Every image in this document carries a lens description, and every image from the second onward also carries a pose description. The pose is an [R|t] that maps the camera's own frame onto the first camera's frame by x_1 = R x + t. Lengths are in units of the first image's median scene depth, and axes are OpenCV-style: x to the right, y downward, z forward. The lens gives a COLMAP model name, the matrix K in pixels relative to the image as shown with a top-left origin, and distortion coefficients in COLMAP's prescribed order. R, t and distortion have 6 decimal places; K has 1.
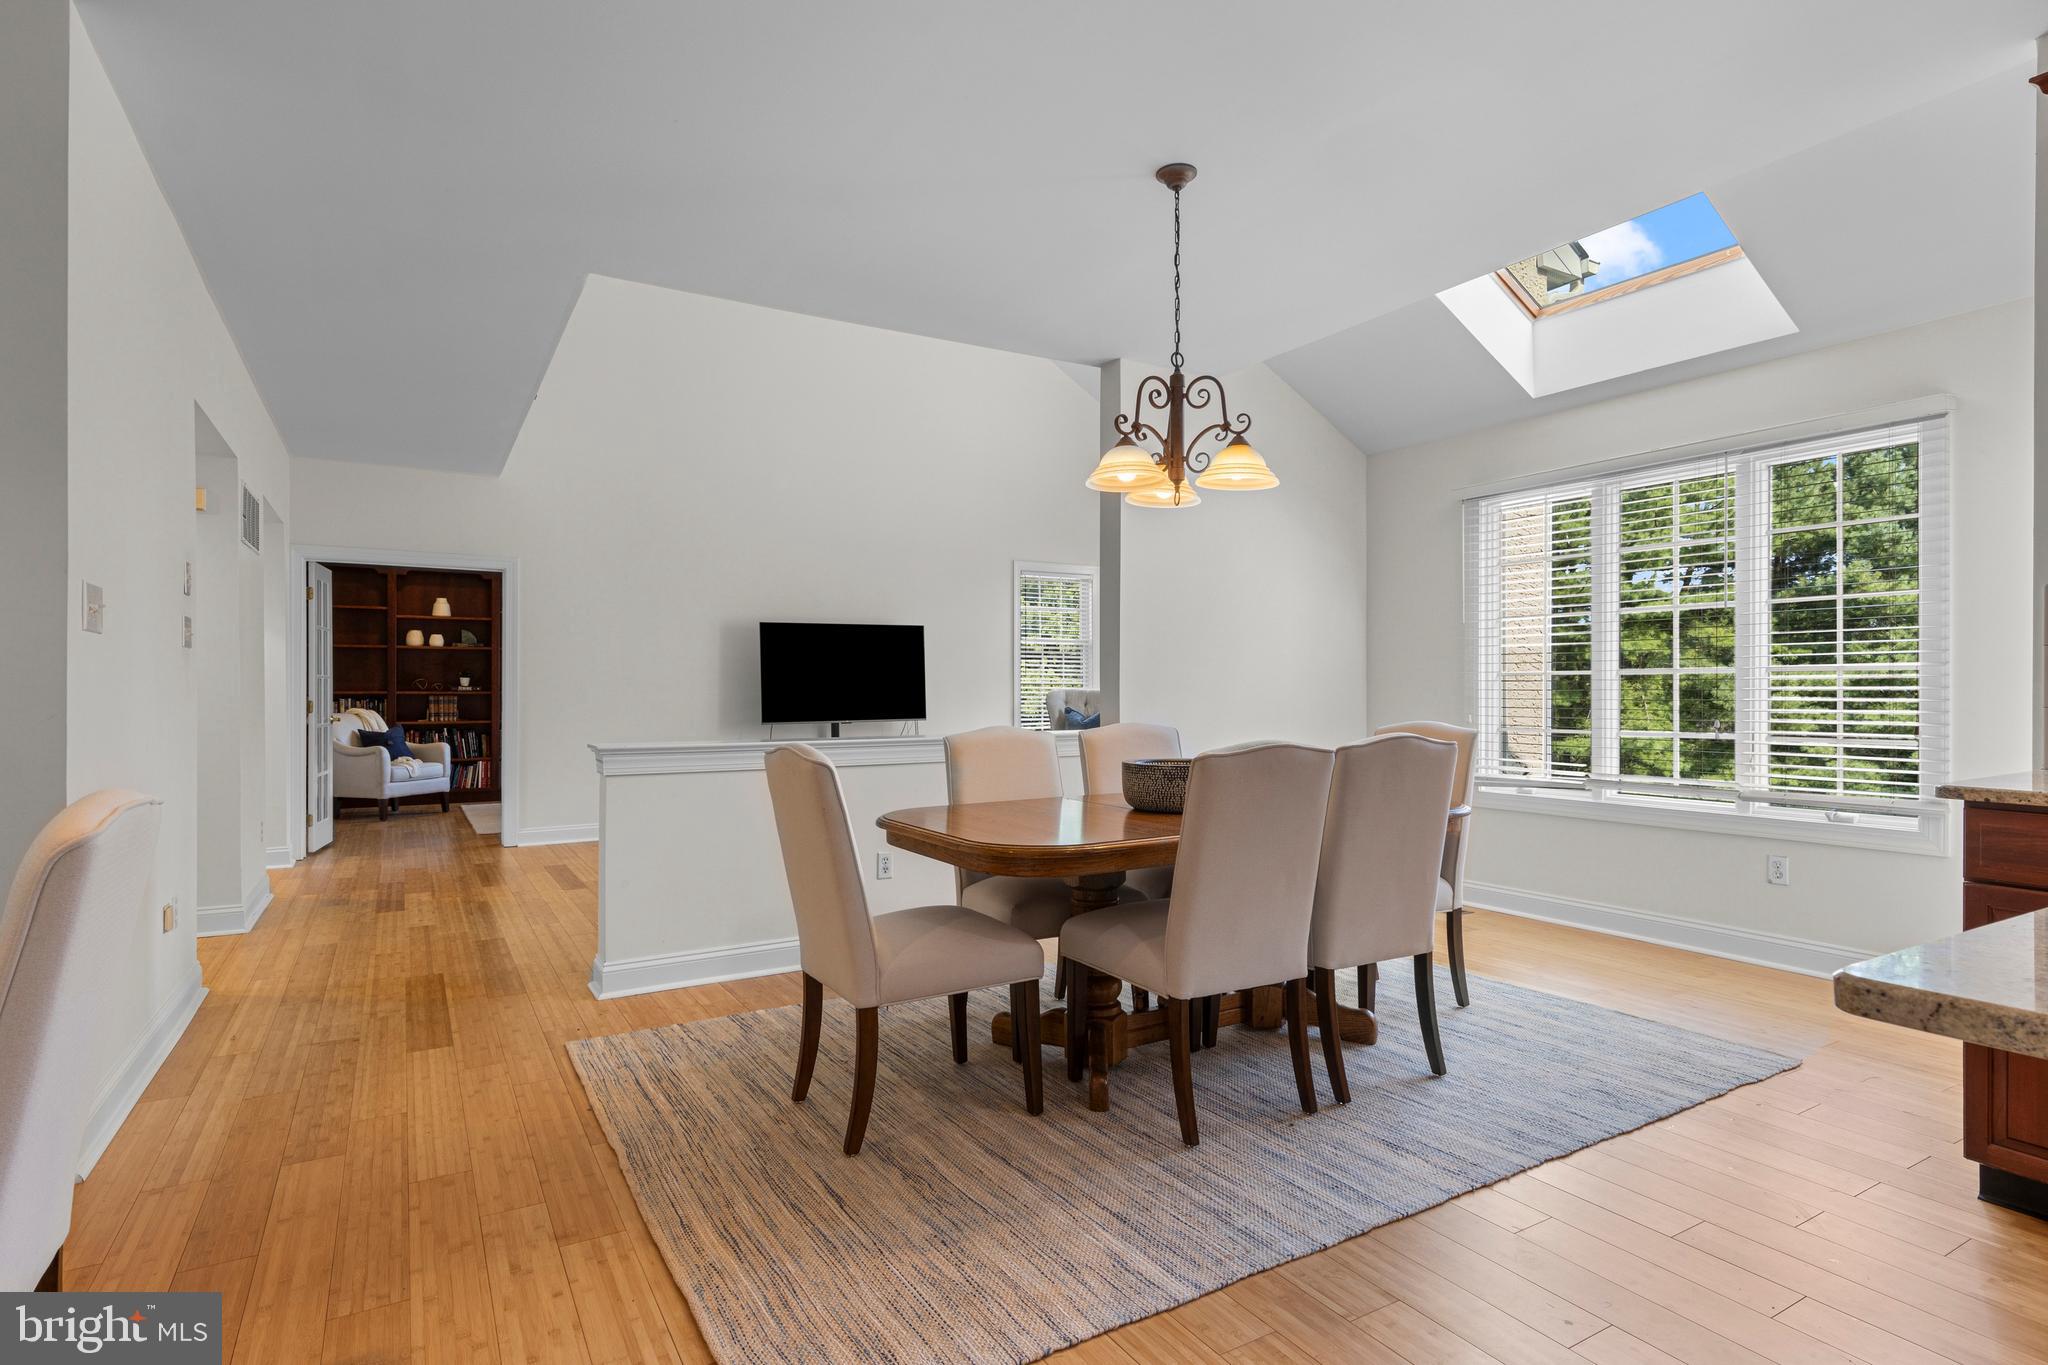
lens RADIAL K [[1048.0, 0, 1024.7], [0, 1048.0, 690.1], [0, 0, 1]] dist [0.010368, -0.003081]
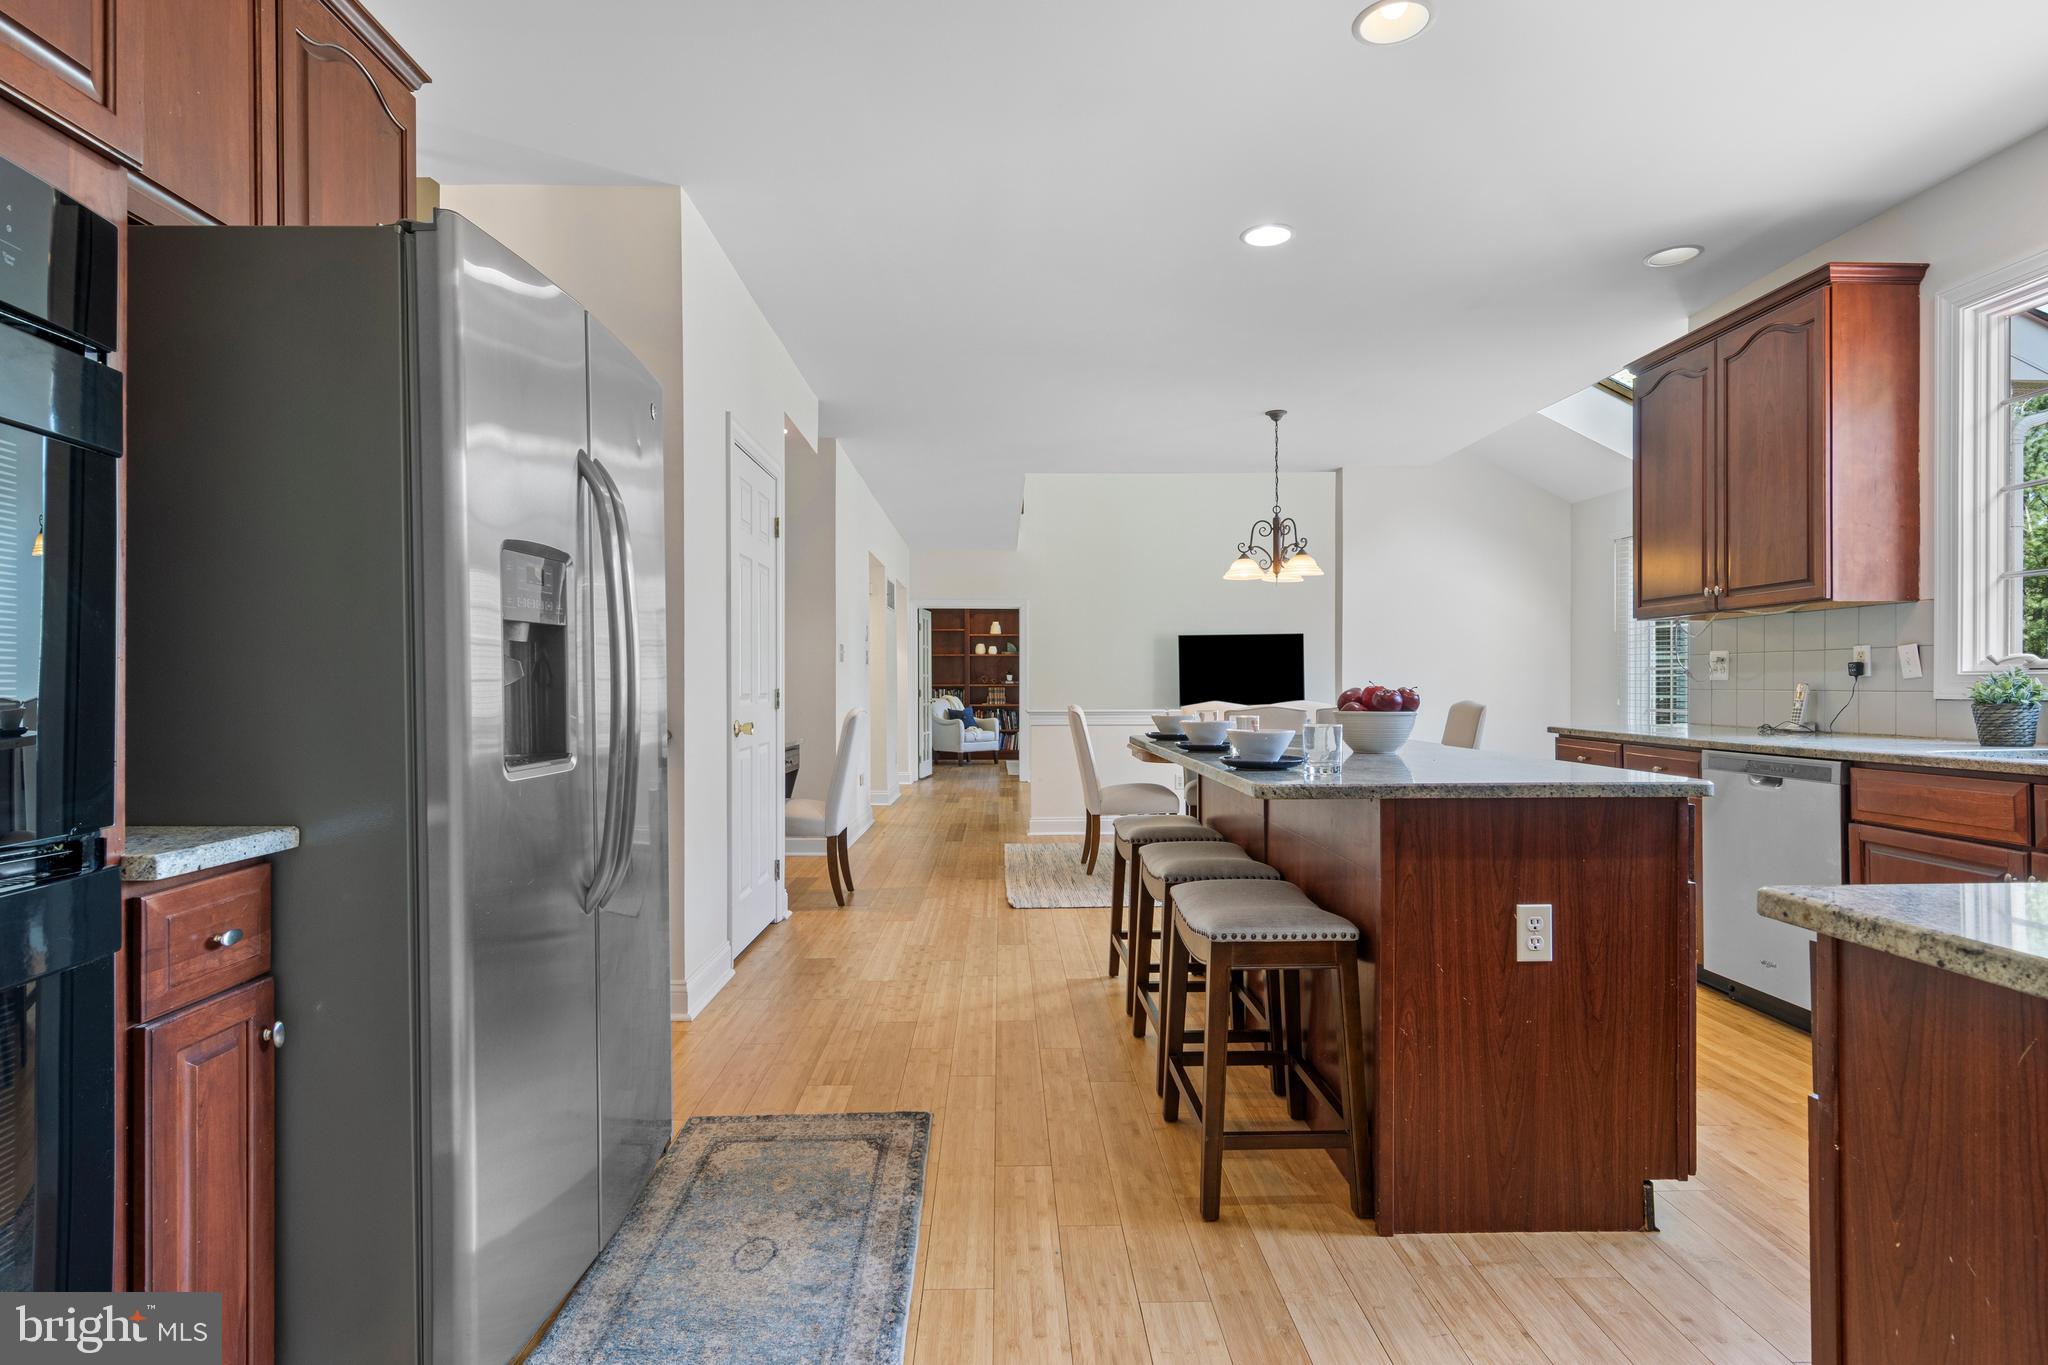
lens RADIAL K [[1048.0, 0, 1018.4], [0, 1048.0, 687.6], [0, 0, 1]] dist [0.010368, -0.003081]
pose [[0.868752, -0.001243, -0.495246, 0.315163], [0.003296, 0.999989, 0.003272, 0.001361], [0.495237, -0.004475, 0.868747, -0.415645]]
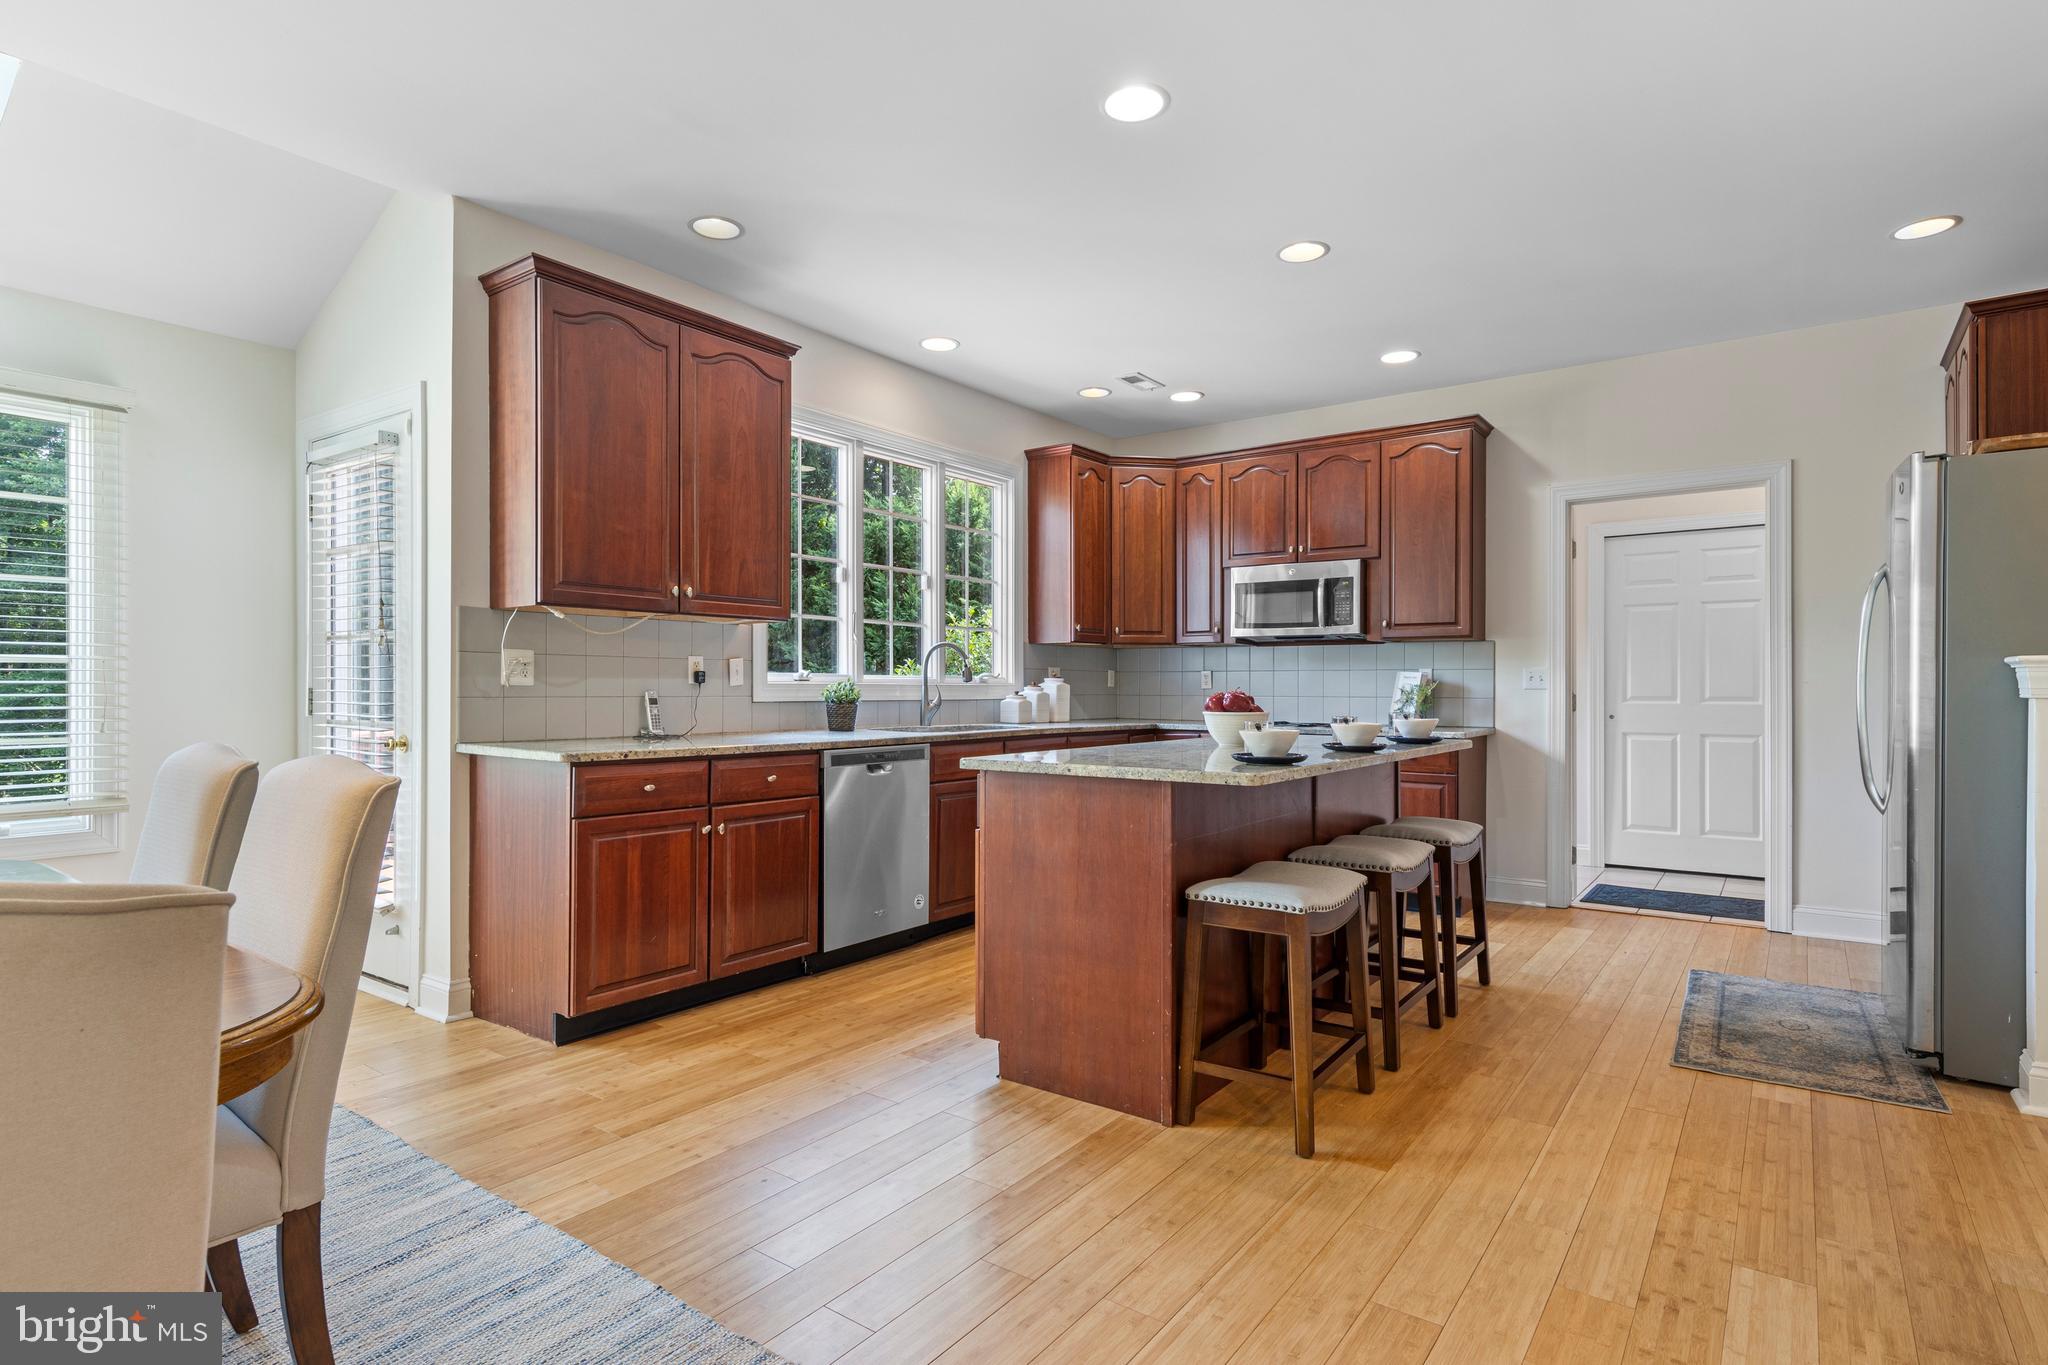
lens RADIAL K [[1048.0, 0, 1024.7], [0, 1048.0, 689.1], [0, 0, 1]] dist [0.010368, -0.003081]
pose [[-0.390607, -0.000250, 0.920557, -0.204368], [-0.001139, 0.999999, -0.000211, 0.001843], [-0.920557, -0.001131, -0.390607, 0.318601]]
